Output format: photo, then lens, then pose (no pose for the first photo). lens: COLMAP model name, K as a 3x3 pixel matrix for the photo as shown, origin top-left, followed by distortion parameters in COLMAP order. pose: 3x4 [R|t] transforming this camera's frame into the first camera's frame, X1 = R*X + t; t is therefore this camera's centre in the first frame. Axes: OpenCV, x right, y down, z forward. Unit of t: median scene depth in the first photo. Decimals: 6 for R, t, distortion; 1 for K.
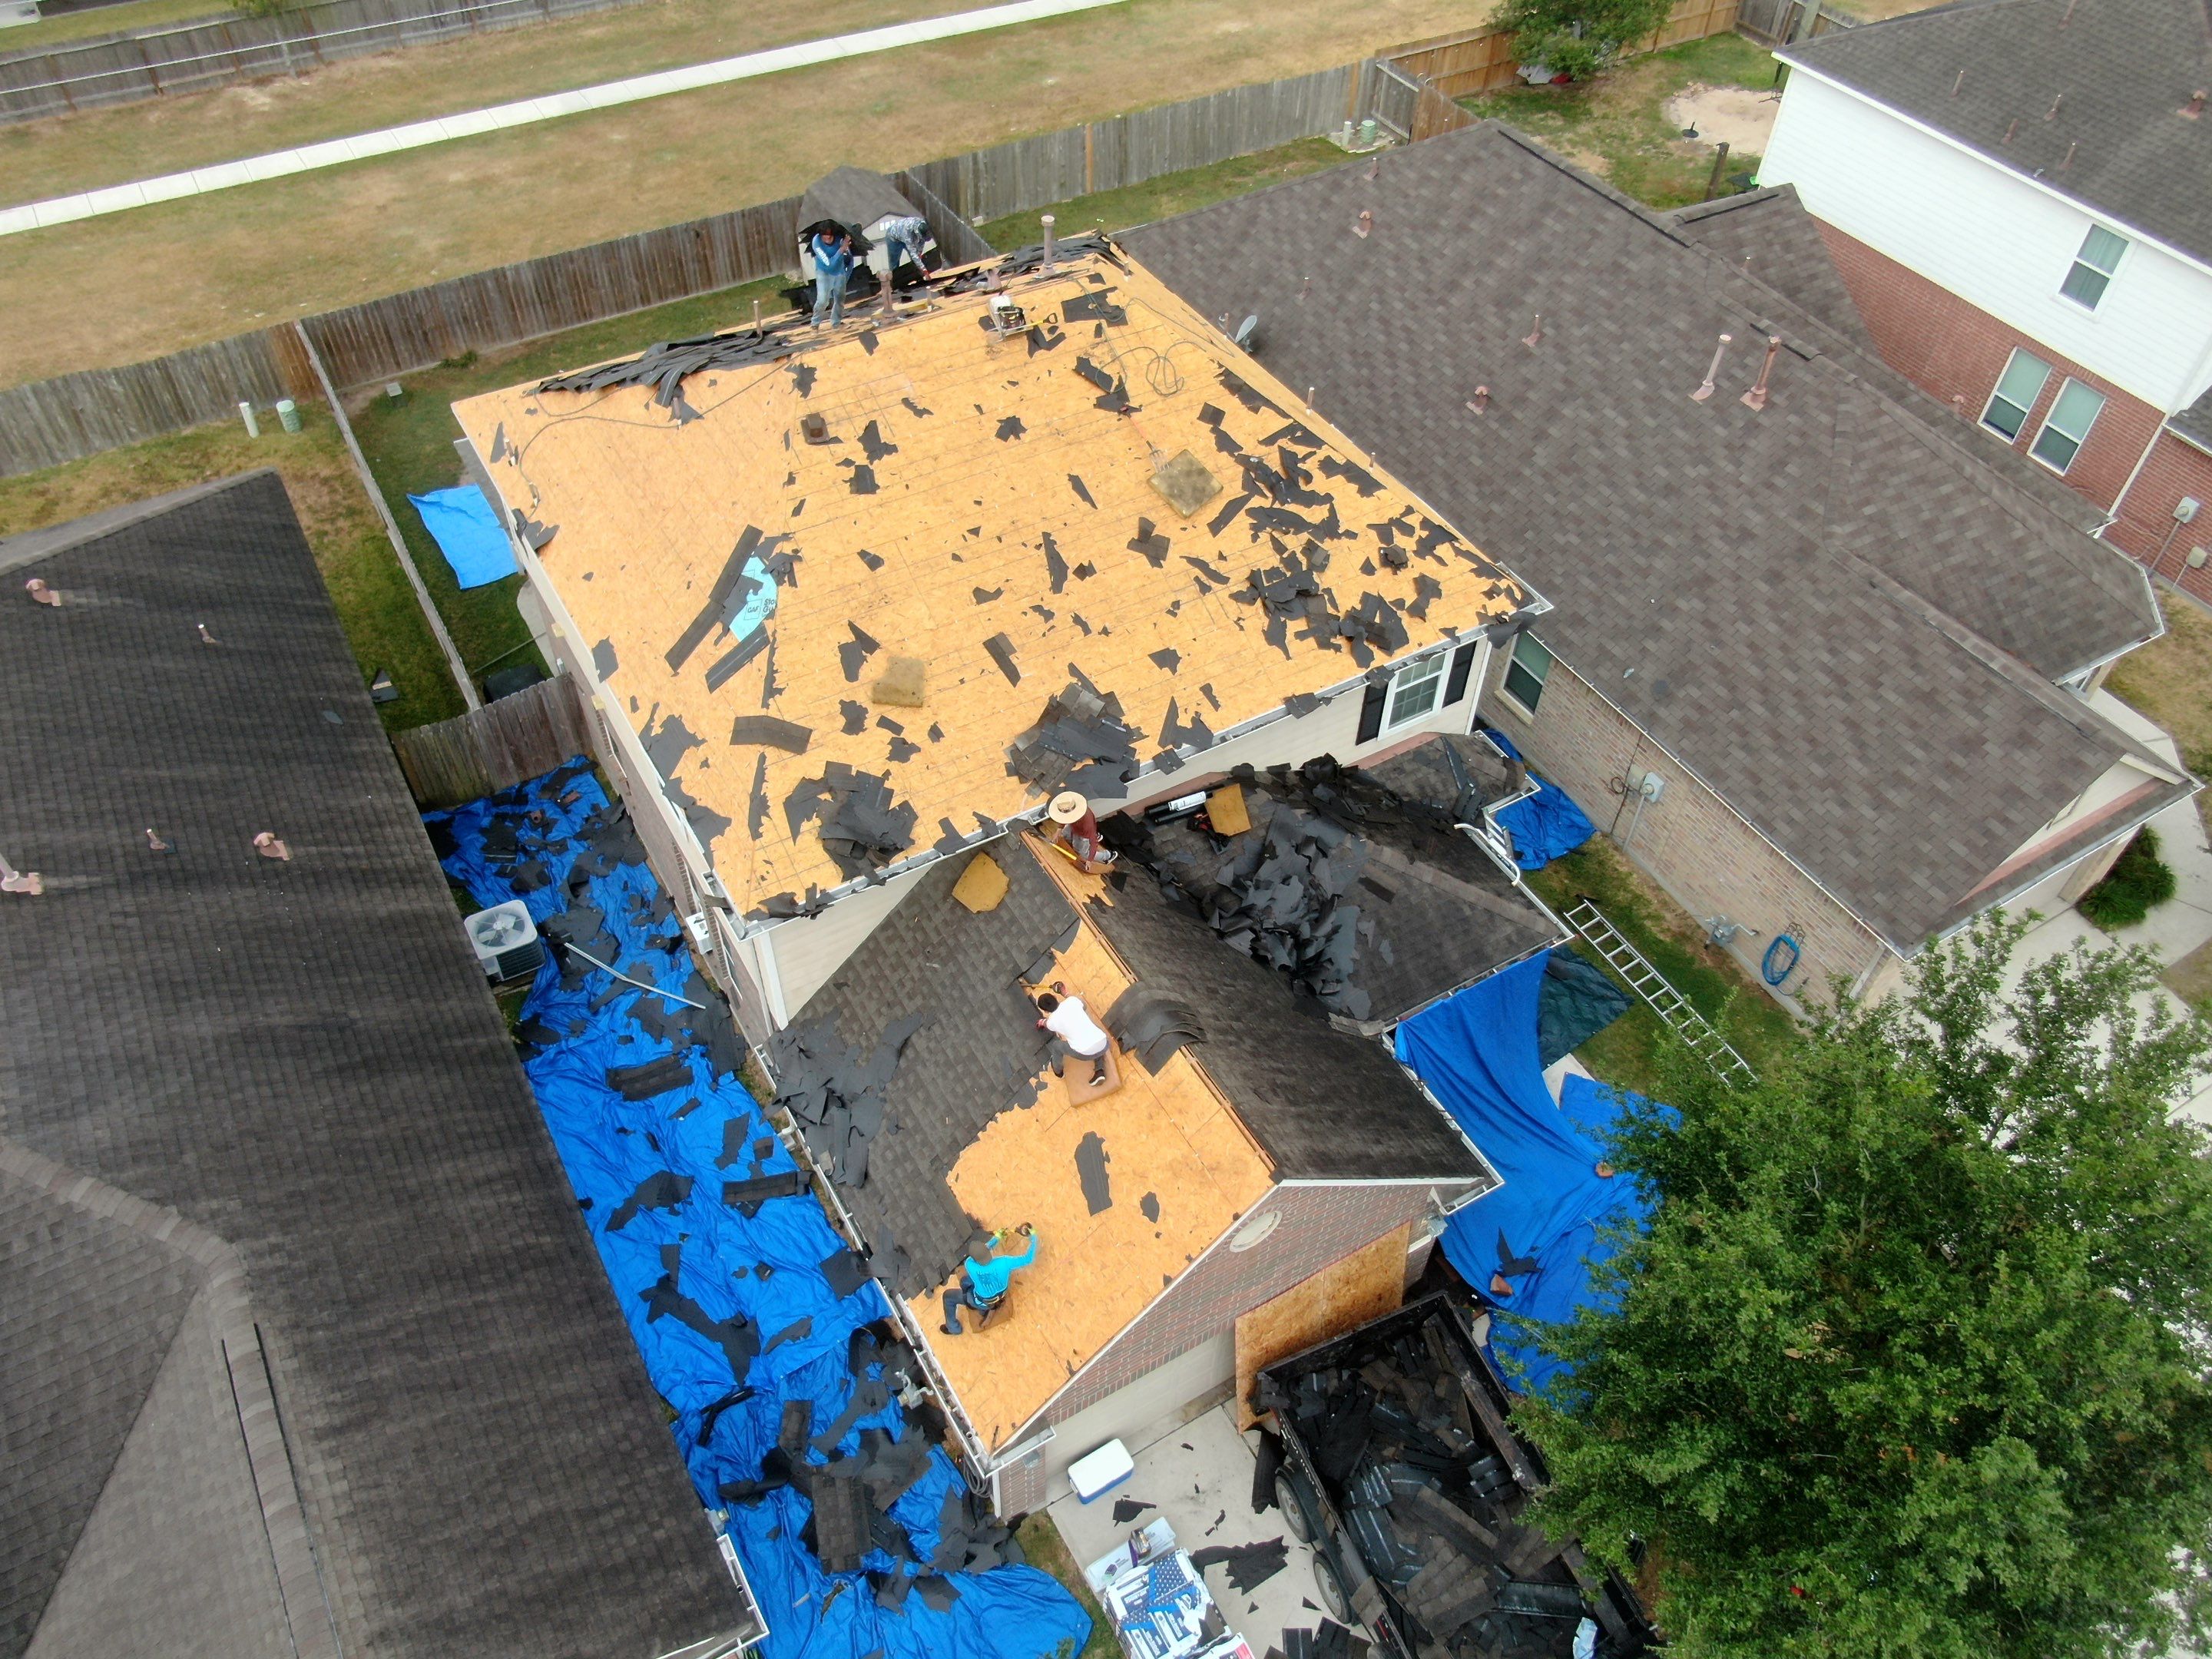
lens RADIAL K [[1596.6, 0, 1105.0], [0, 1596.6, 839.3], [0, 0, 1]] dist [-0.013874, 0.004175]
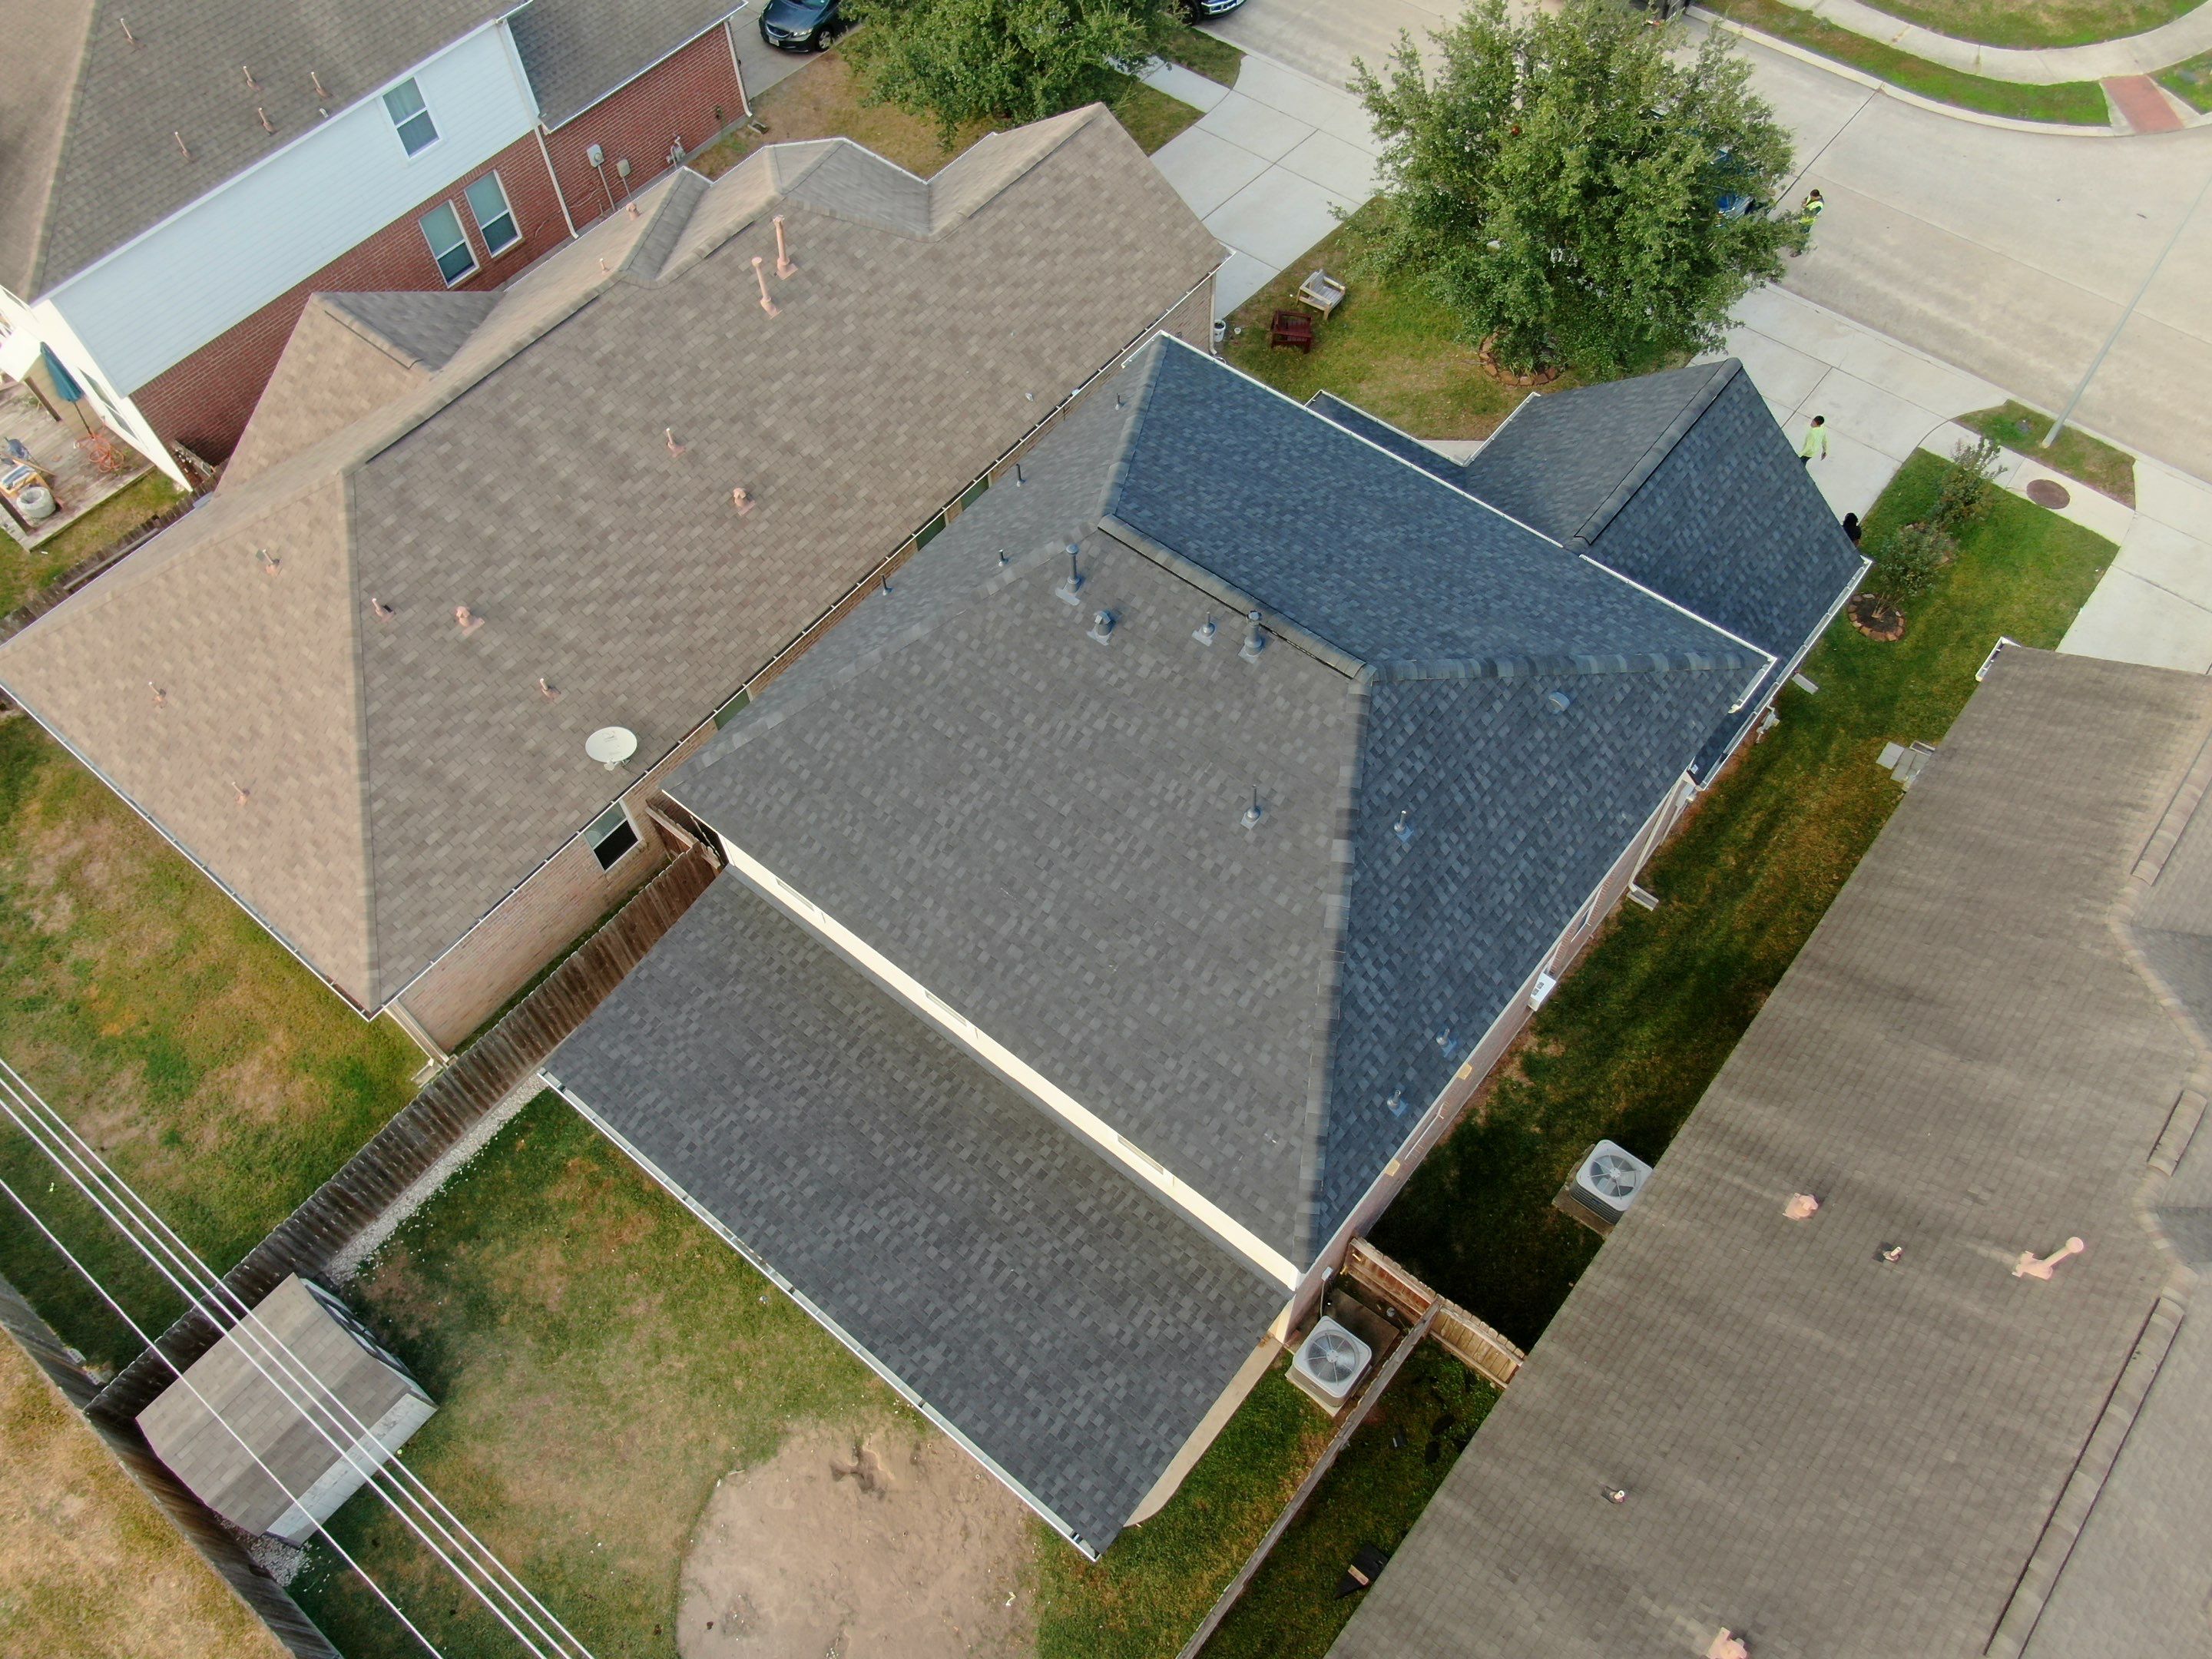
lens RADIAL K [[1673.8, 0, 1105.0], [0, 1673.8, 841.6], [0, 0, 1]] dist [-0.014302, 0.003896]
pose [[-0.348427, -0.804313, 0.481331, -0.591399], [0.709696, 0.109080, 0.696012, -0.927248], [-0.612315, 0.584108, 0.532811, 0.477932]]
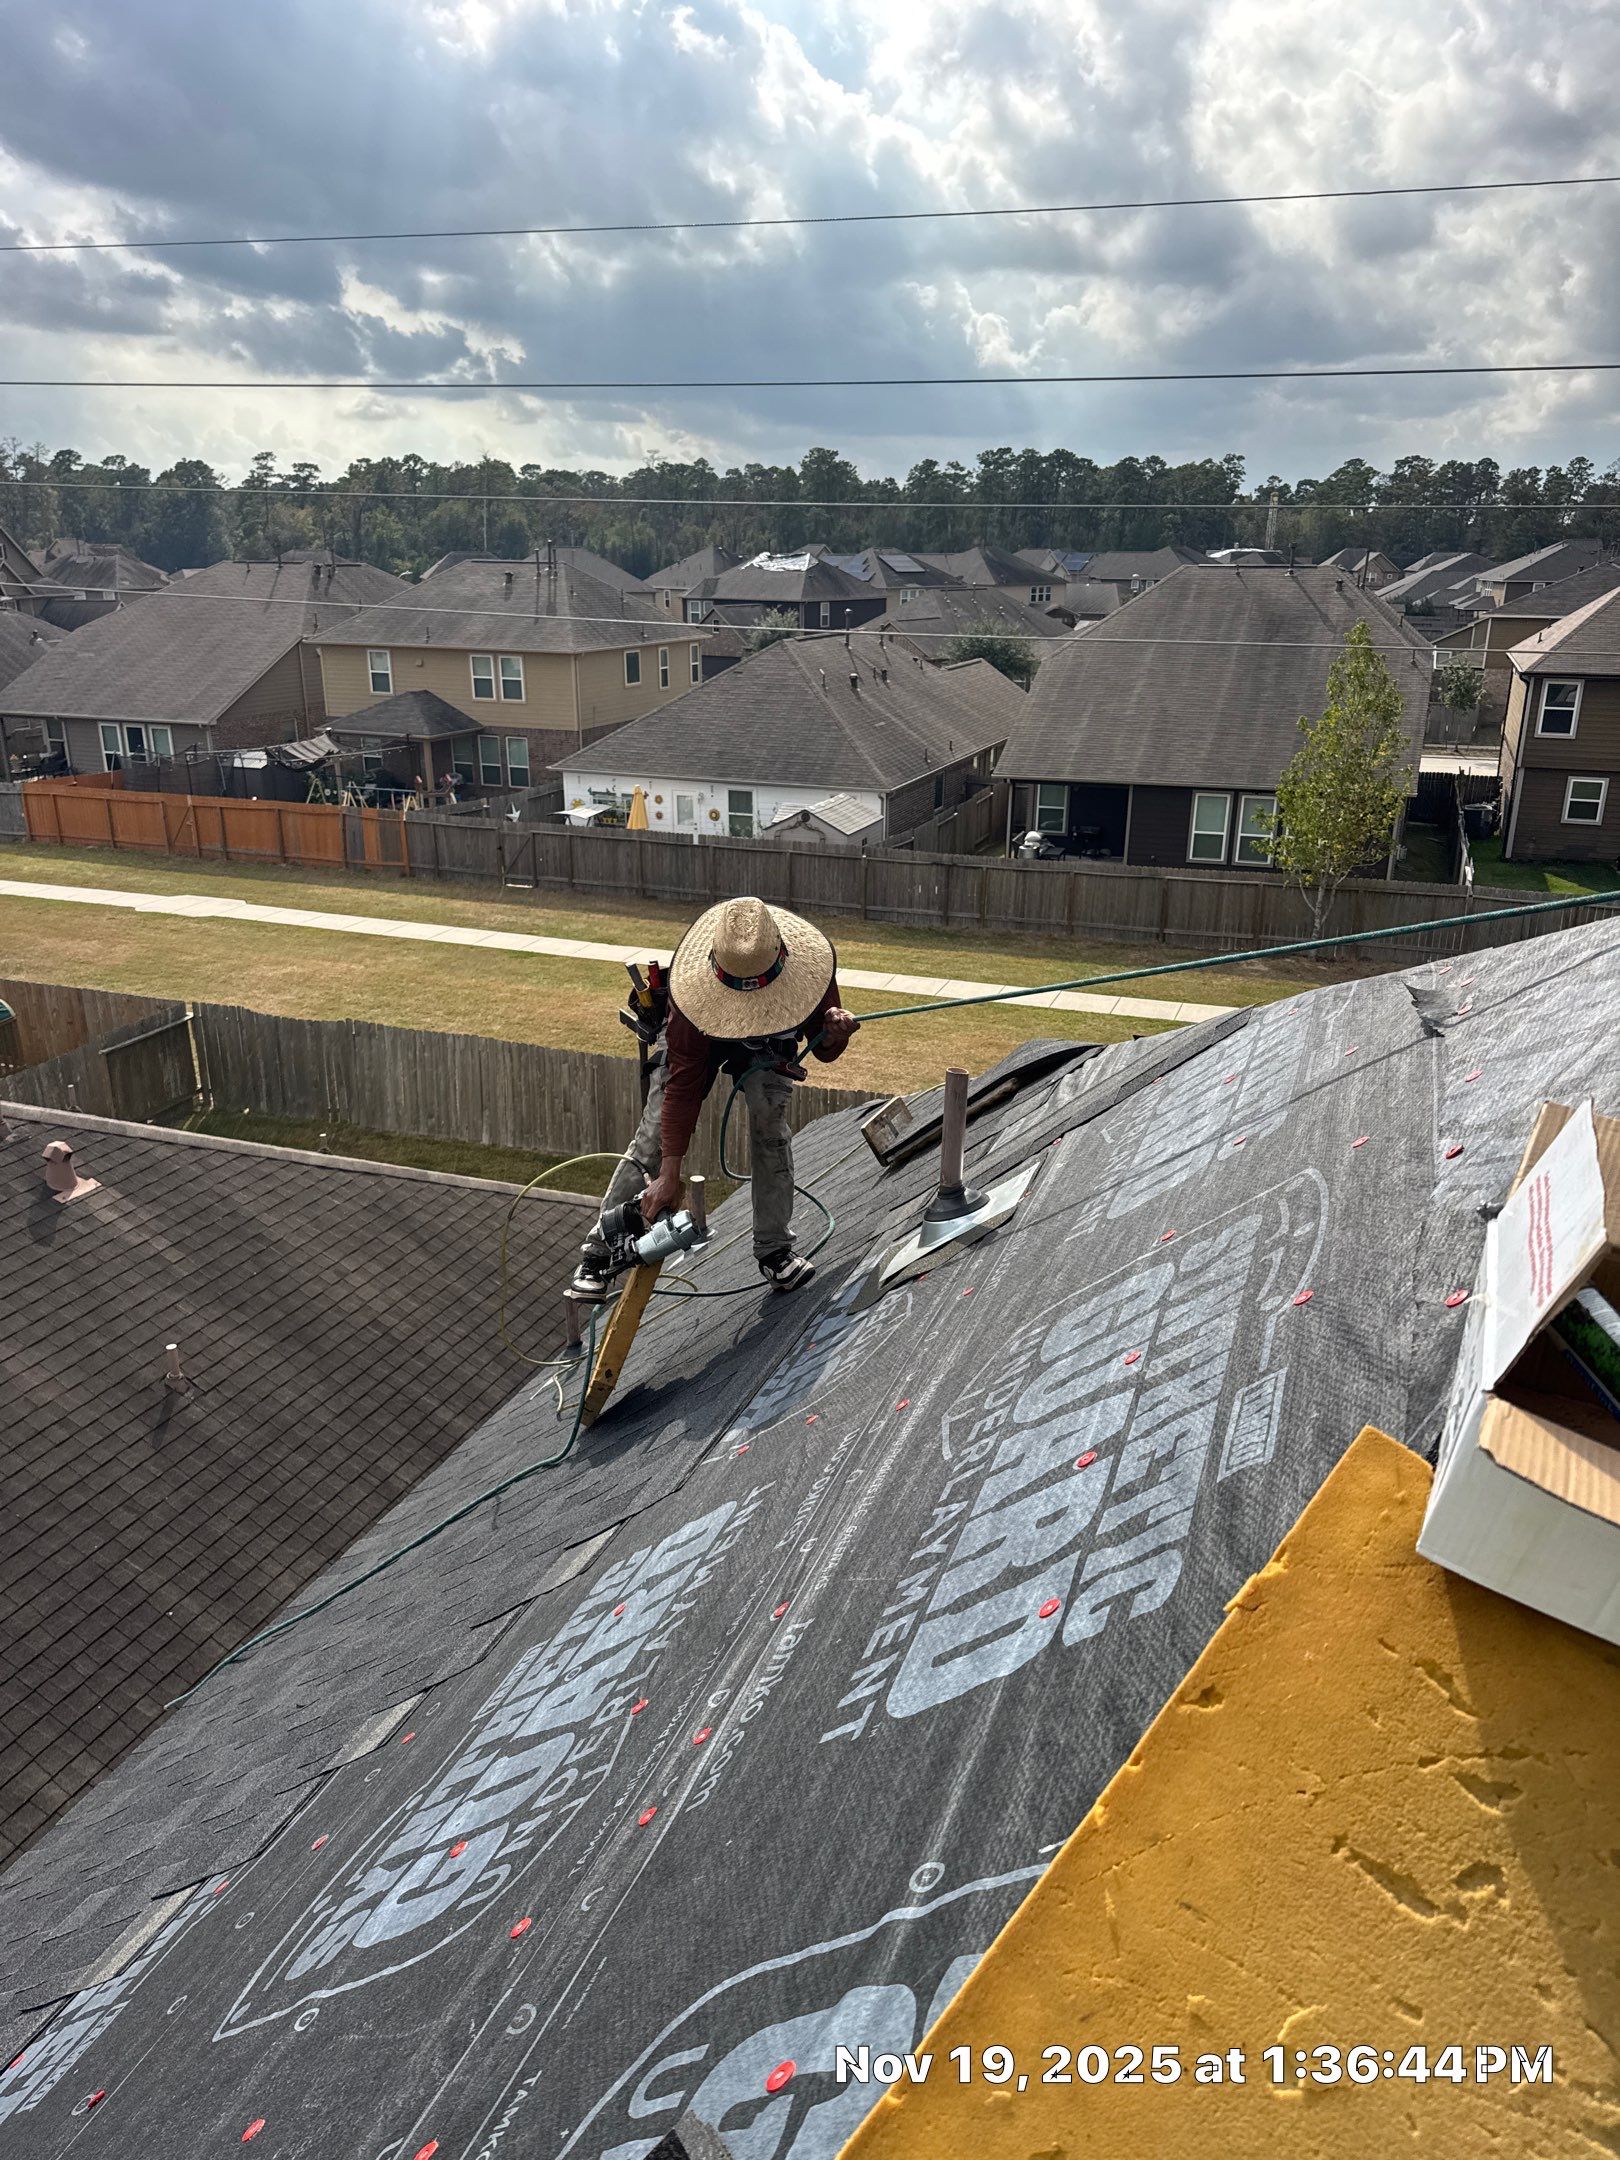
lens RADIAL K [[1521.2, 0, 796.3], [0, 1521.2, 1087.7], [0, 0, 1]] dist [0.030614, -0.003049]
pose [[0.618185, 0.245700, -0.746645, -0.137330], [-0.578089, 0.785738, -0.220066, -0.192096], [0.532597, 0.567669, 0.627768, 0.742426]]
